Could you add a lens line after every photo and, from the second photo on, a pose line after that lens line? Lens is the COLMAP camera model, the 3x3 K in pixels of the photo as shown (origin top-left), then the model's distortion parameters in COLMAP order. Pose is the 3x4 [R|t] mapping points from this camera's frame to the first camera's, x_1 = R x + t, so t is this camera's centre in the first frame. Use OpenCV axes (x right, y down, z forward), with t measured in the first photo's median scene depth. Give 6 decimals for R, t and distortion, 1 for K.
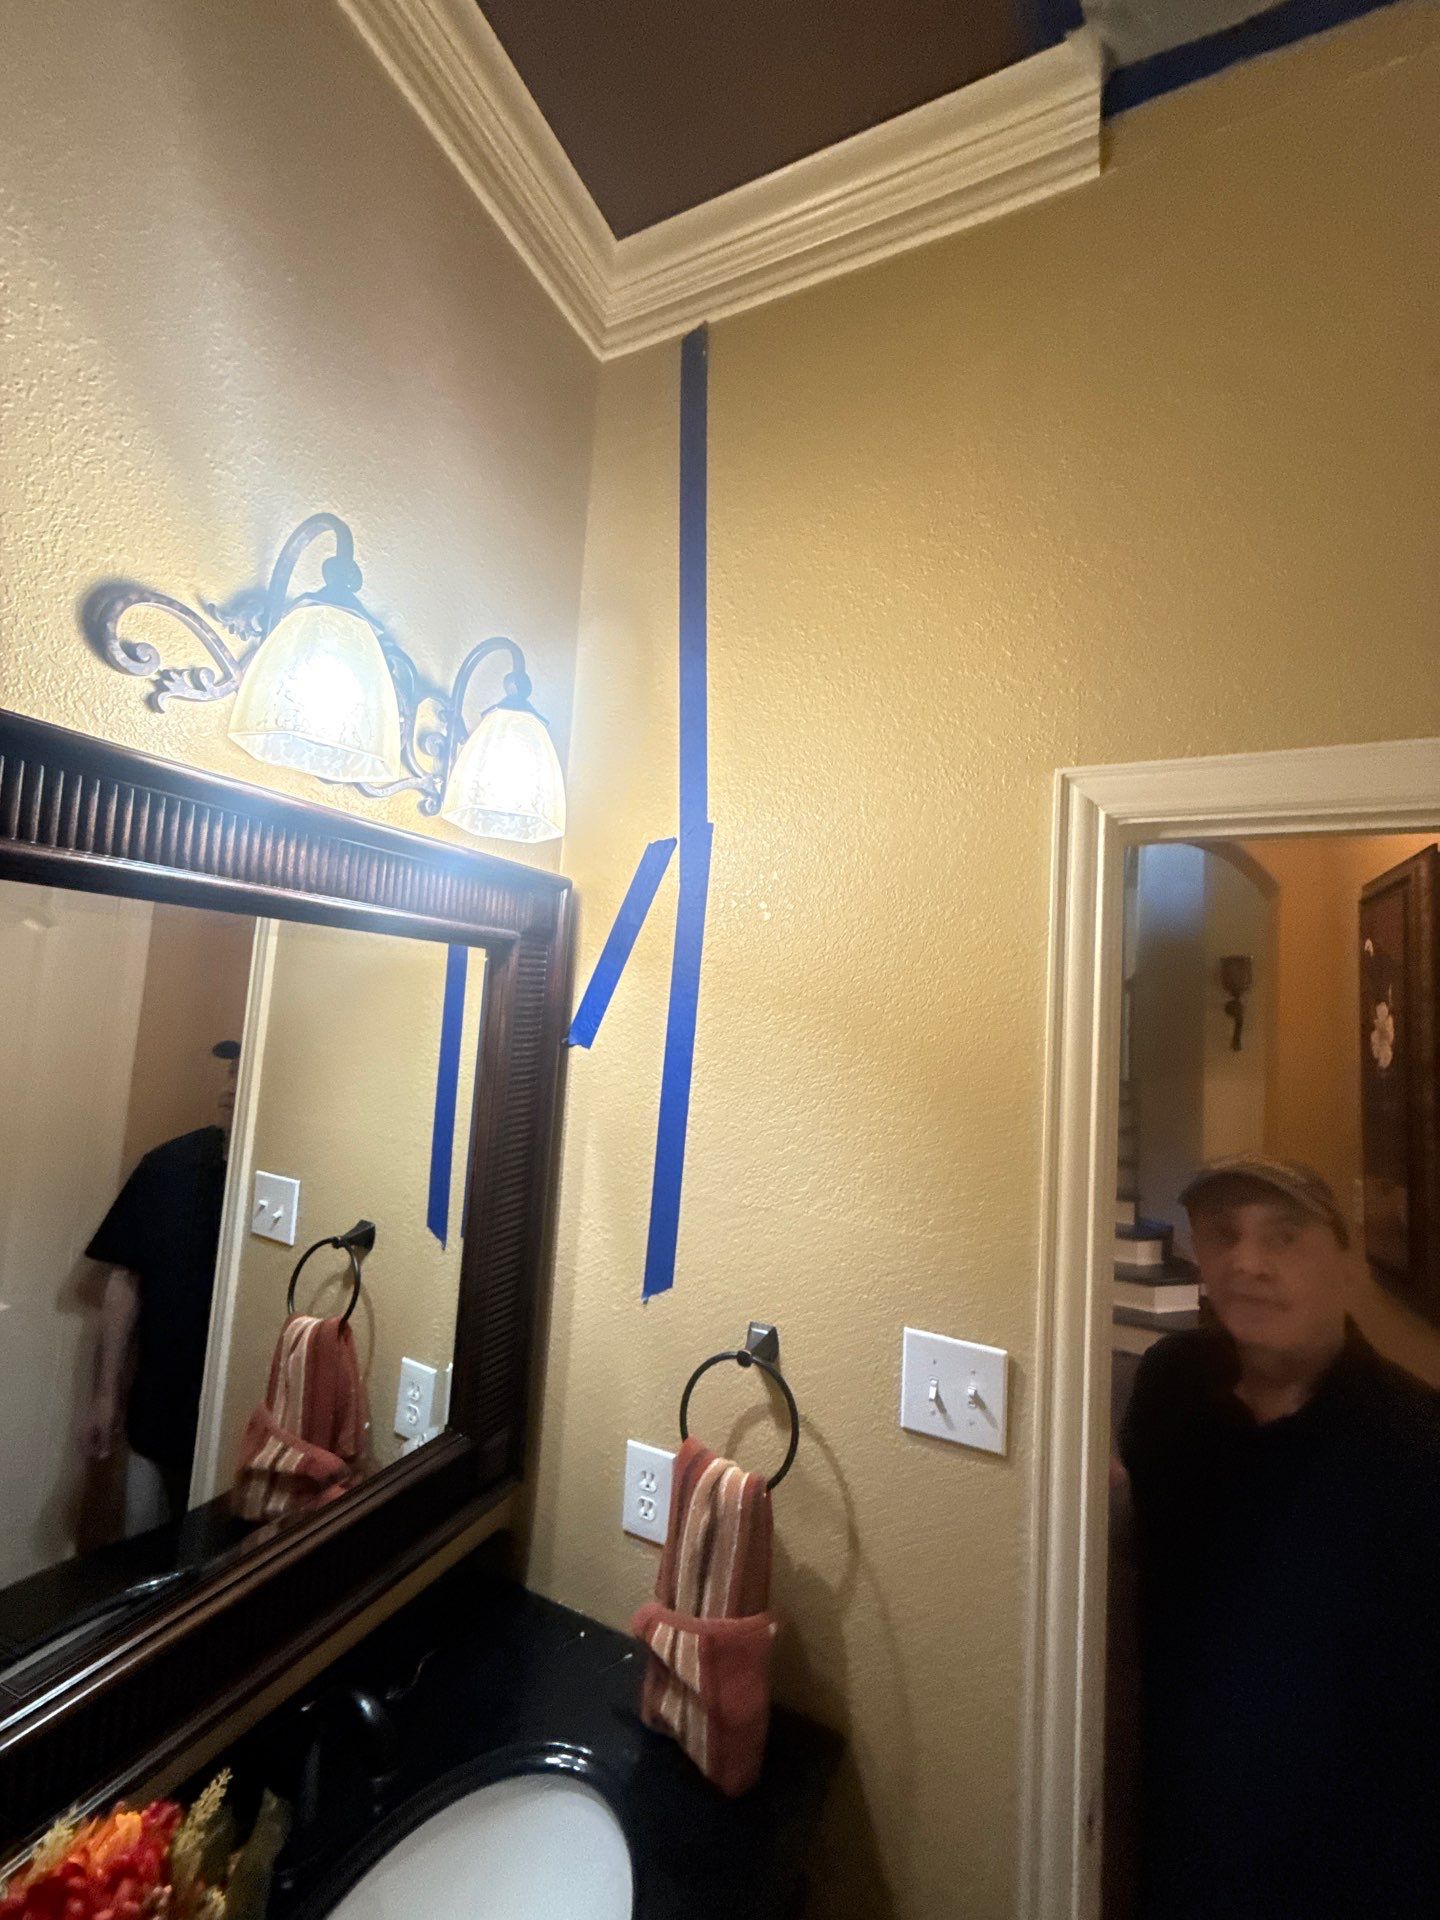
lens RADIAL K [[771.4, 0, 721.0], [0, 771.4, 968.8], [0, 0, 1]] dist [-0.000120, -0.000151]
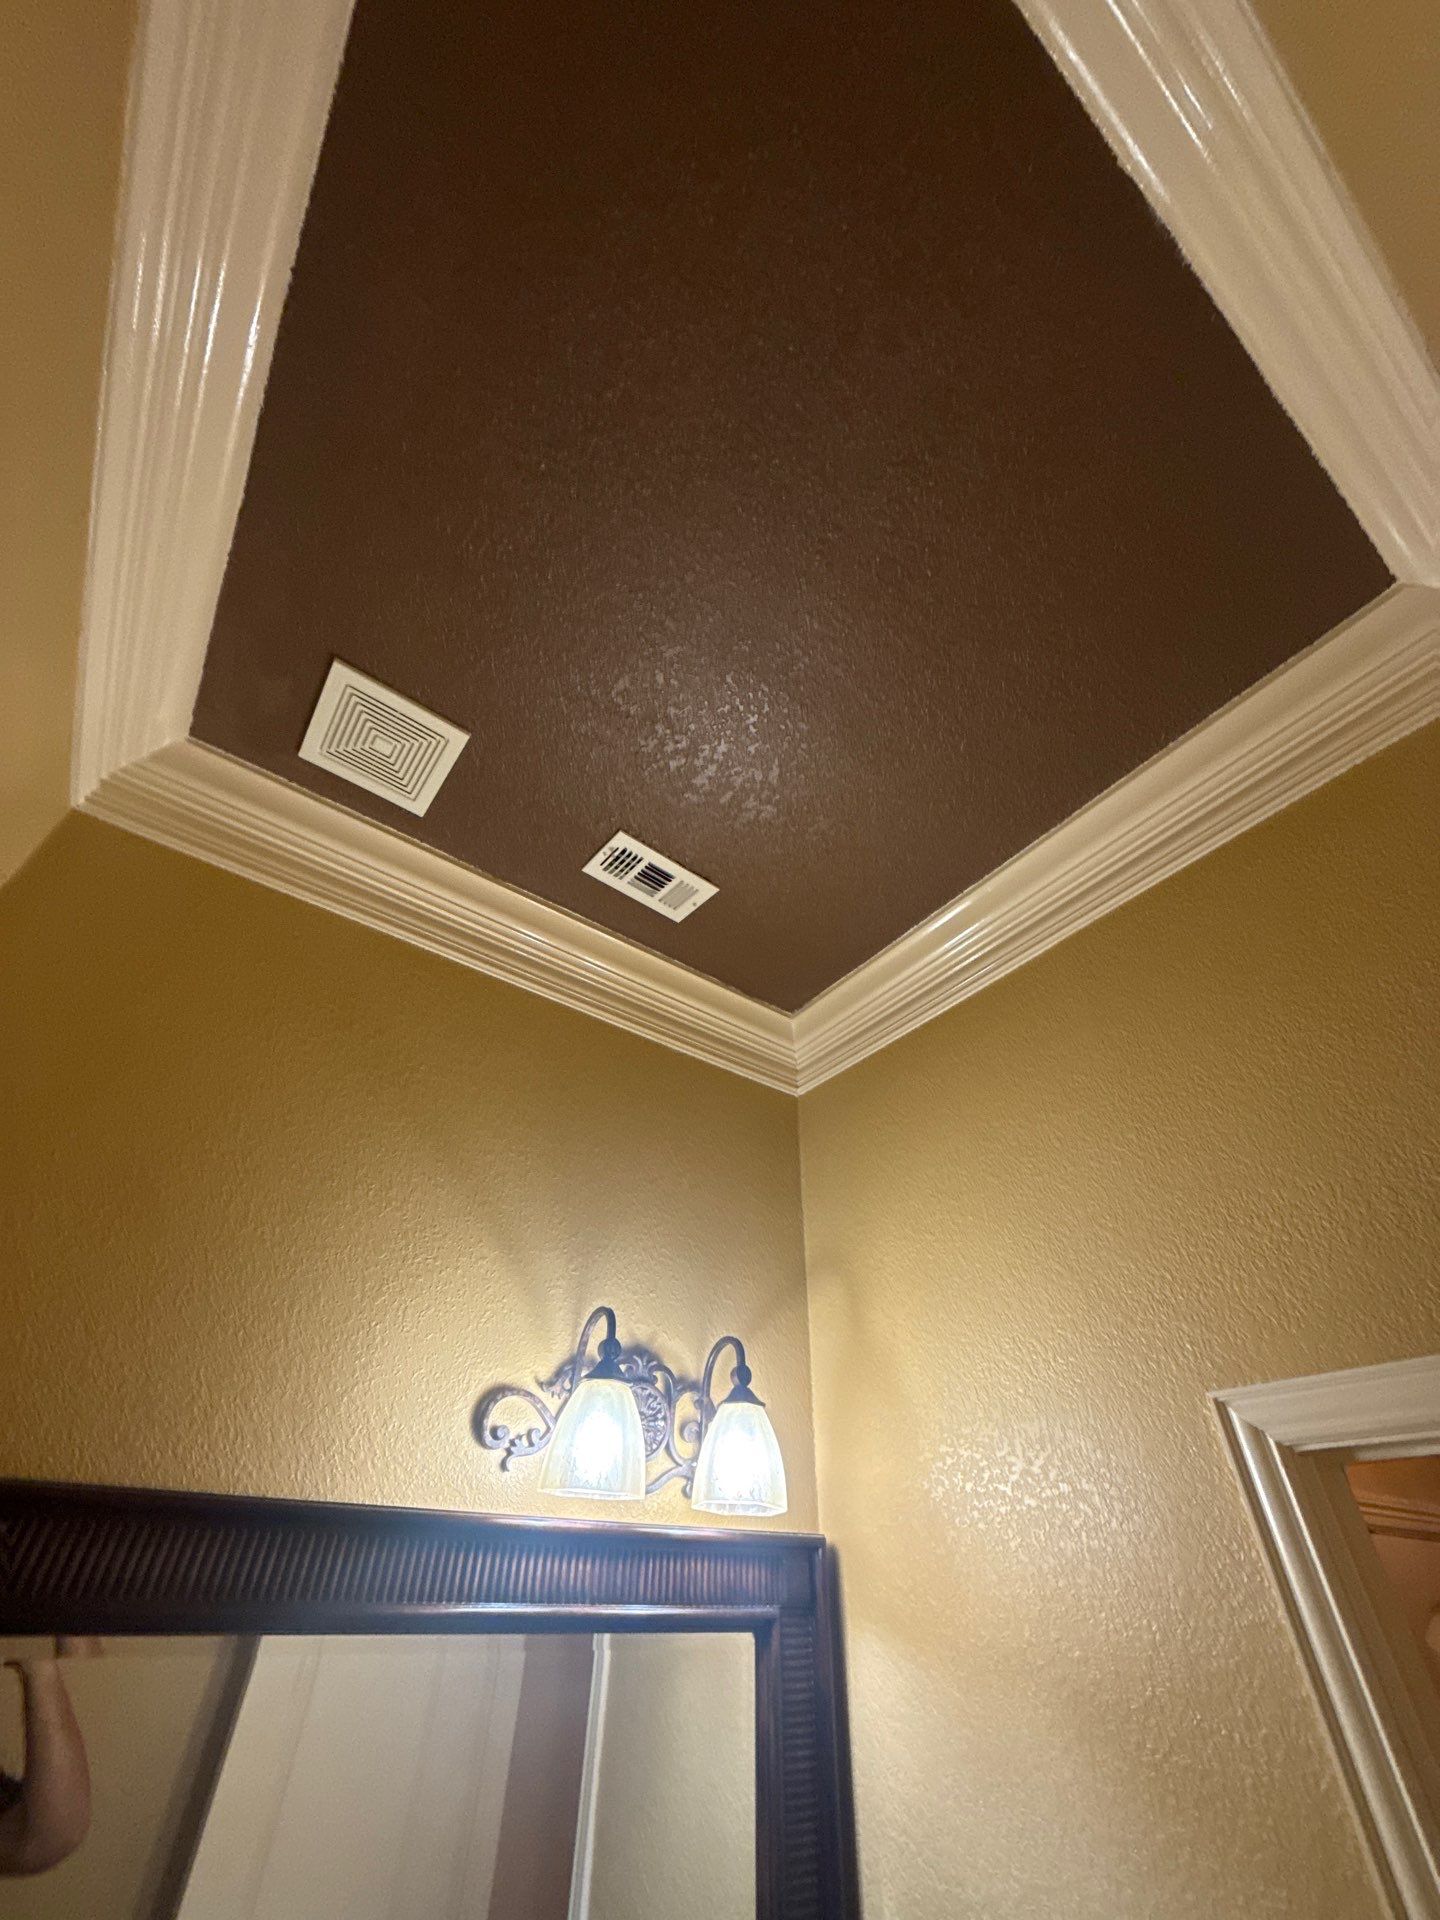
lens RADIAL K [[771.4, 0, 713.7], [0, 771.4, 957.8], [0, 0, 1]] dist [-0.000120, -0.000151]
pose [[0.883871, -0.332366, -0.329096, 0.372156], [0.063984, 0.782907, -0.618839, -0.113609], [0.463333, 0.525917, 0.713255, -0.346372]]
